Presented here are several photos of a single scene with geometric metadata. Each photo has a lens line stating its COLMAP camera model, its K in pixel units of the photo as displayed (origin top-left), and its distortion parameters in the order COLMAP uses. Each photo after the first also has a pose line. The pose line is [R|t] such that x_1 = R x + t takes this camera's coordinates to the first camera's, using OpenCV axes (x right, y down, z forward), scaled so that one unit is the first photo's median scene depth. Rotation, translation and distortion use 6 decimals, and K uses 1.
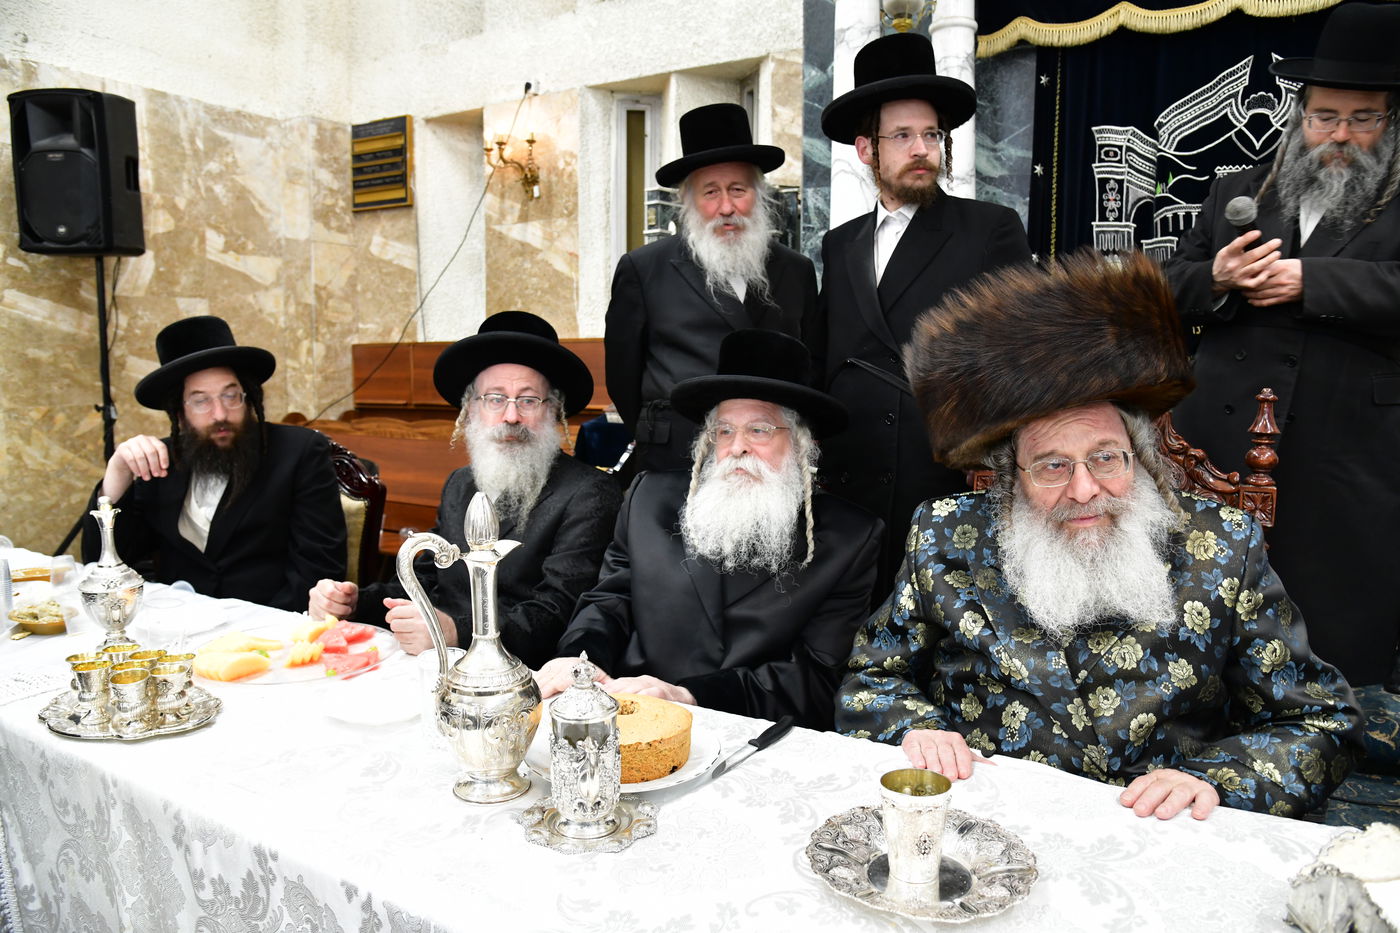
lens RADIAL K [[942.4, 0, 700.0], [0, 942.4, 466.5], [0, 0, 1]] dist [-0.112368, 0.057233]
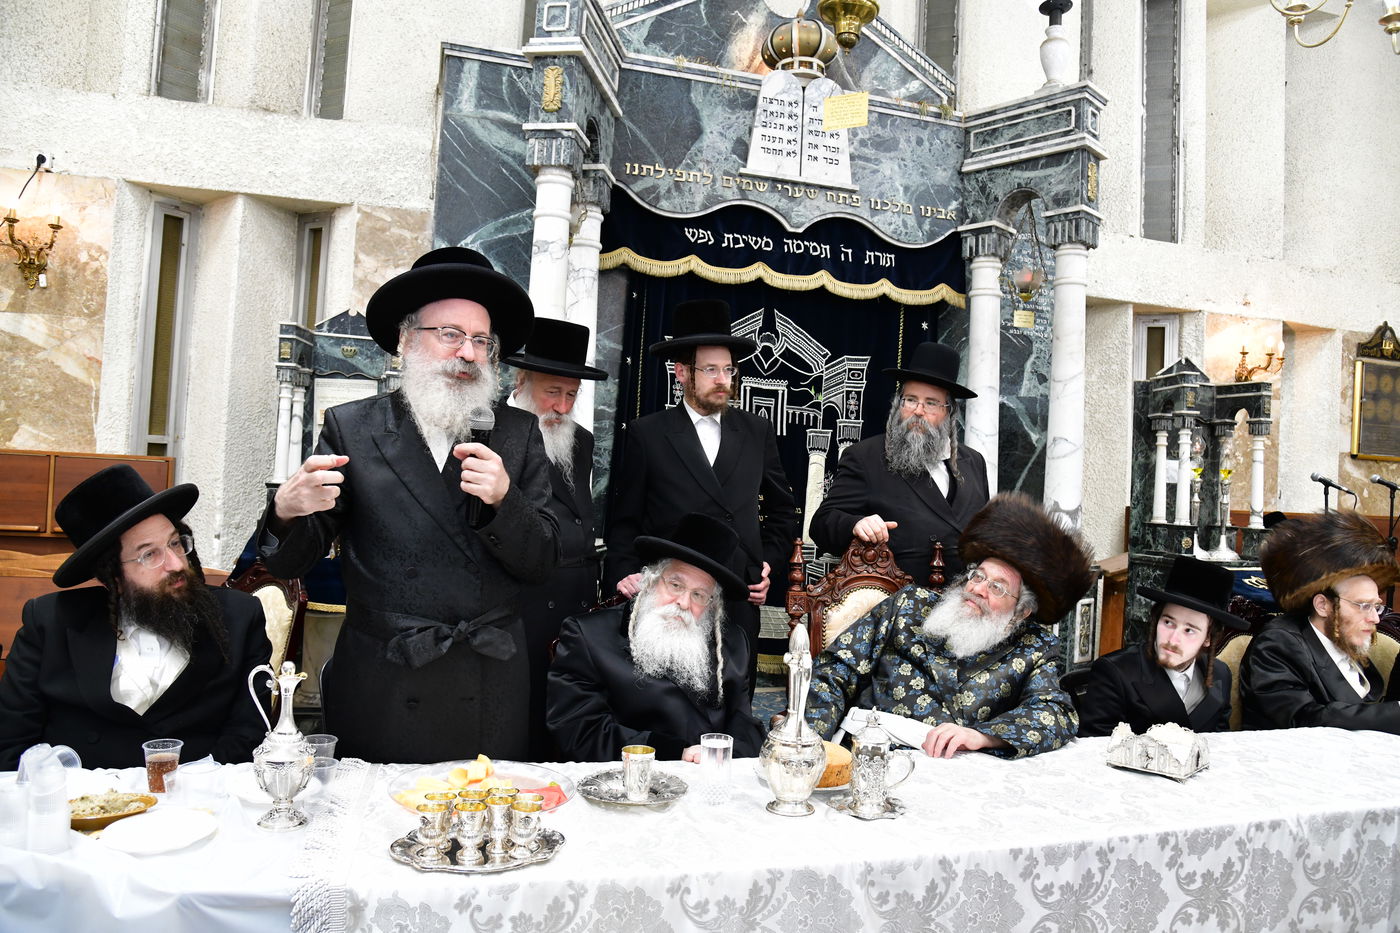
lens RADIAL K [[942.4, 0, 700.0], [0, 942.4, 466.5], [0, 0, 1]] dist [-0.112368, 0.057233]
pose [[0.697077, 0.042919, 0.715710, -0.347159], [0.033395, 0.995180, -0.092204, -0.026199], [-0.716218, 0.088174, 0.692284, -0.003463]]
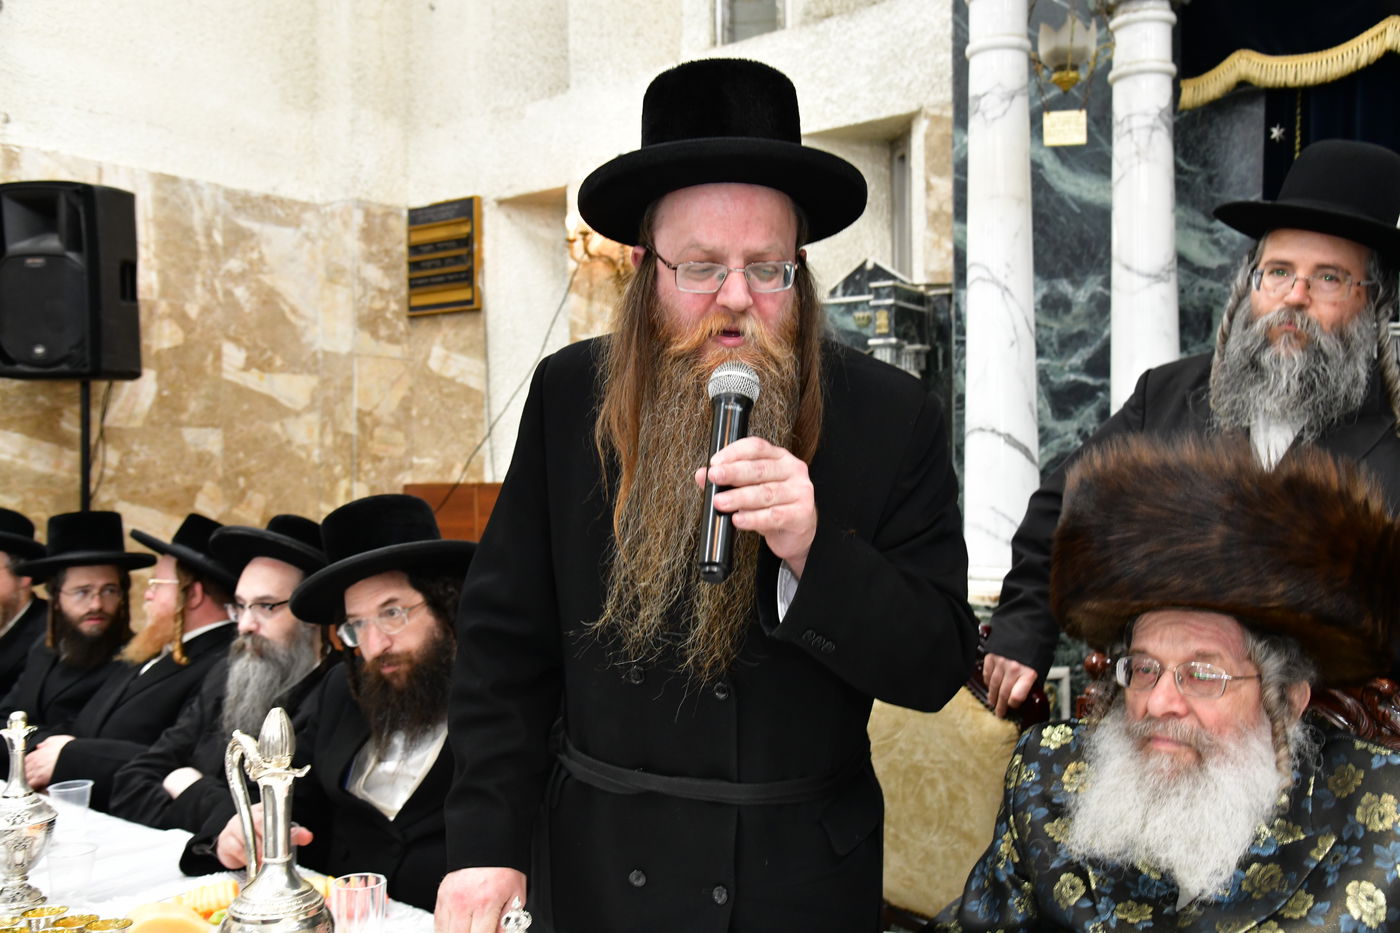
lens RADIAL K [[1318.9, 0, 700.0], [0, 1318.9, 466.5], [0, 0, 1]] dist [0.001501, 0.158521]
pose [[0.986479, -0.008659, -0.163659, 0.060354], [-0.011930, 0.992160, -0.124404, -0.013132], [0.163453, 0.124674, 0.978642, -0.054421]]
